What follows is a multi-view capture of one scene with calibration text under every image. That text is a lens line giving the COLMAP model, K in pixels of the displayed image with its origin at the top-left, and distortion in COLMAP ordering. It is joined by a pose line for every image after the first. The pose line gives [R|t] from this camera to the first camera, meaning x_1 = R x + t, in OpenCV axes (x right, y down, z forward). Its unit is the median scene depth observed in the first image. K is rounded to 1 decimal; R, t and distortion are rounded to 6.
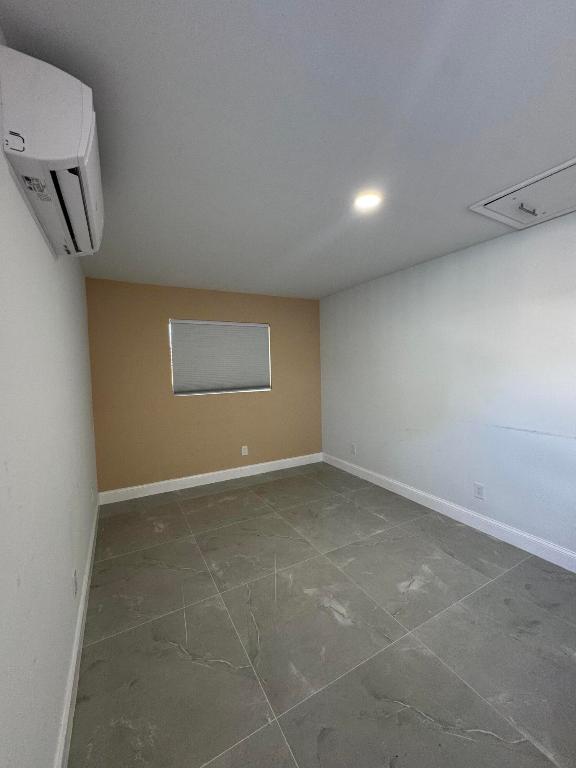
lens RADIAL K [[307.7, 0, 289.0], [0, 307.7, 384.7], [0, 0, 1]] dist [0.000893, 0.000440]
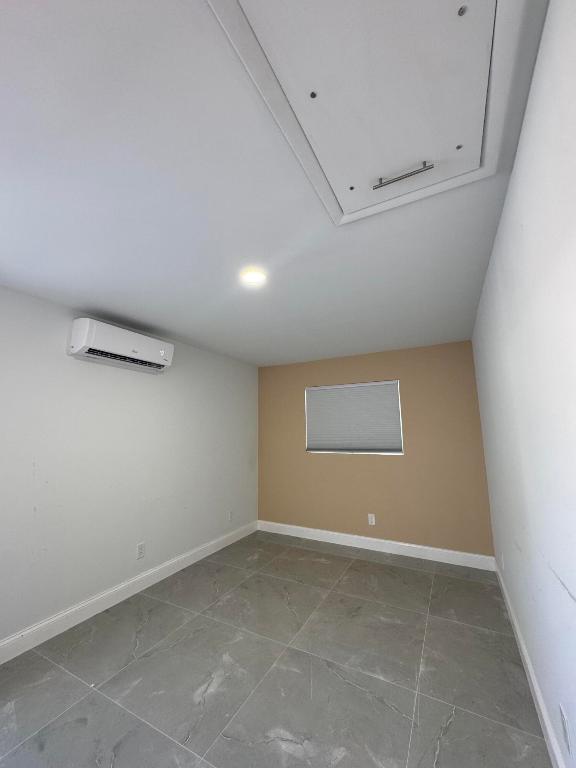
lens RADIAL K [[307.7, 0, 289.0], [0, 307.7, 384.7], [0, 0, 1]] dist [0.000893, 0.000440]
pose [[0.538068, -0.109559, -0.835751, 0.668638], [-0.046807, 0.986103, -0.159404, -0.030751], [0.841601, 0.124889, 0.525463, 0.324259]]
